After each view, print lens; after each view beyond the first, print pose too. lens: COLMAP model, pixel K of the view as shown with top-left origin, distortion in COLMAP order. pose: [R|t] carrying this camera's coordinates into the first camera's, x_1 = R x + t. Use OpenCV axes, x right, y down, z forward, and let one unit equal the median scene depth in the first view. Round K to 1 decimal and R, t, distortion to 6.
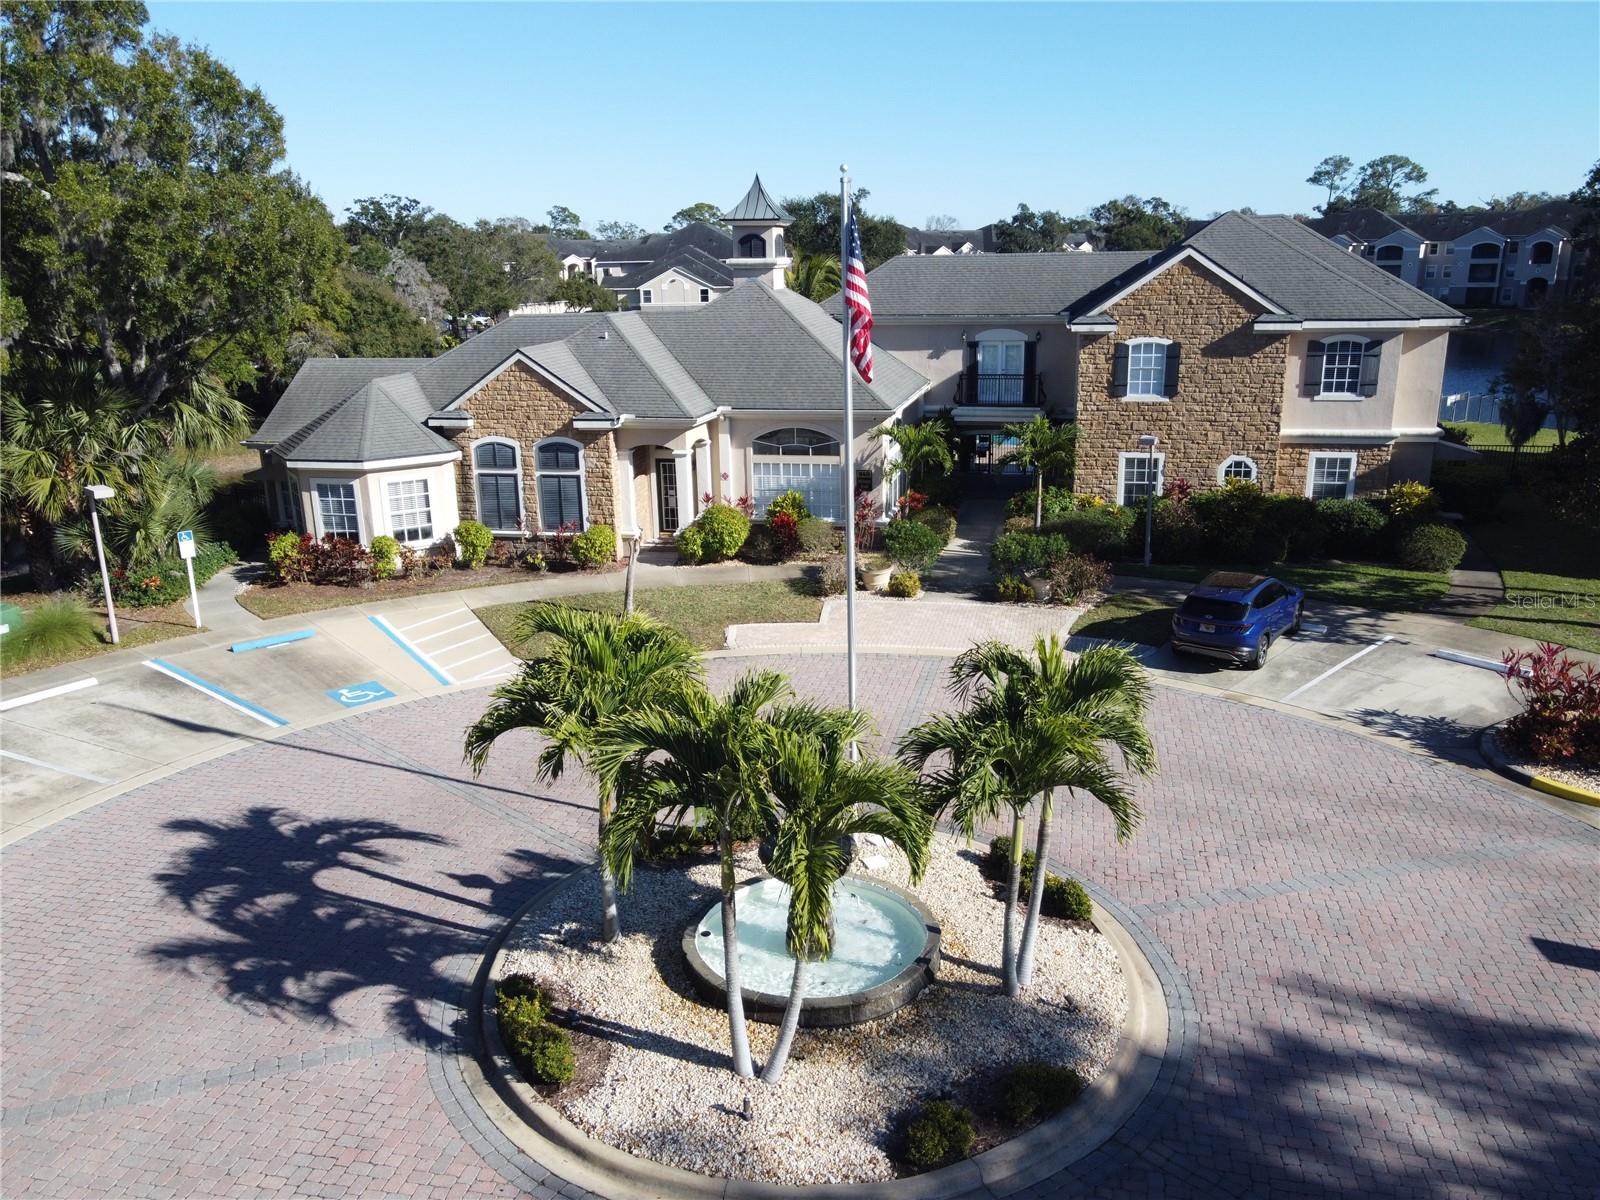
lens RADIAL K [[1222.5, 0, 800.0], [0, 1222.5, 600.0], [0, 0, 1]] dist [0.009767, 0.020462]
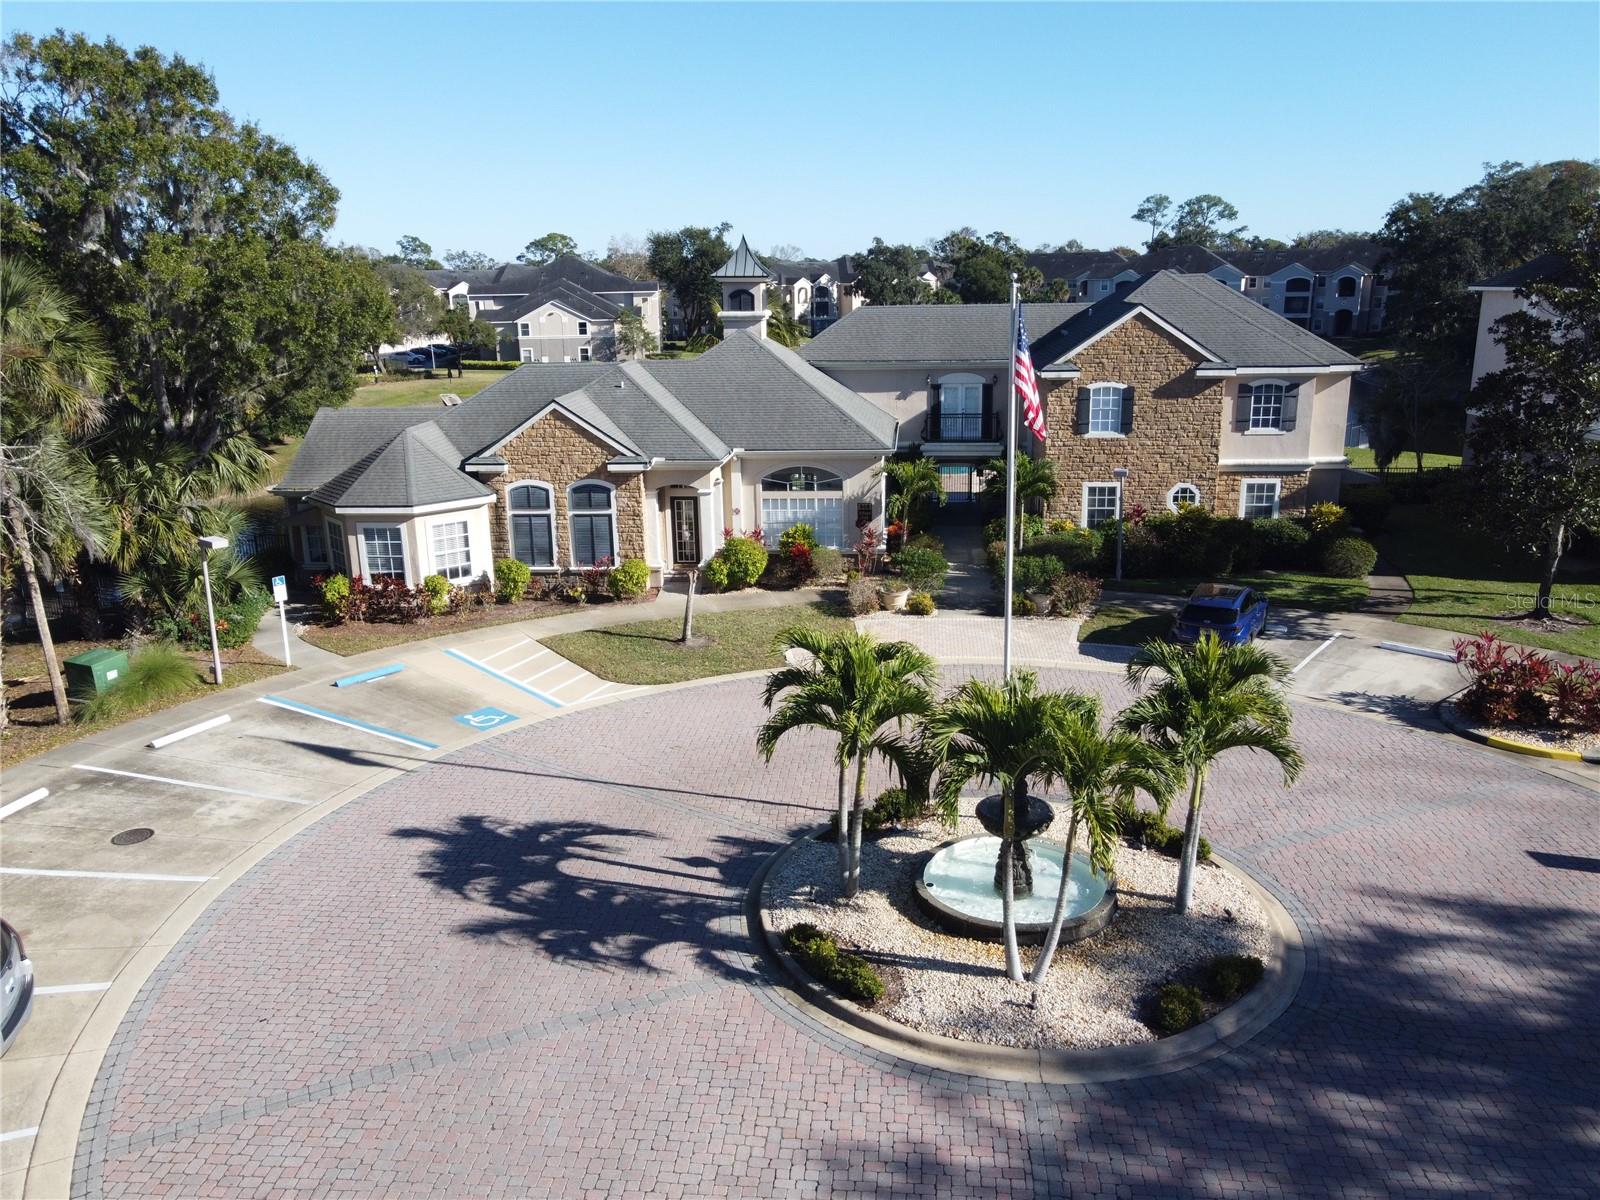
lens RADIAL K [[1222.5, 0, 800.0], [0, 1222.5, 600.0], [0, 0, 1]] dist [0.009767, 0.020462]
pose [[0.991067, -0.033347, 0.129127, -0.158991], [0.035829, 0.999214, -0.016948, -0.000902], [-0.128460, 0.021423, 0.991483, -0.100860]]
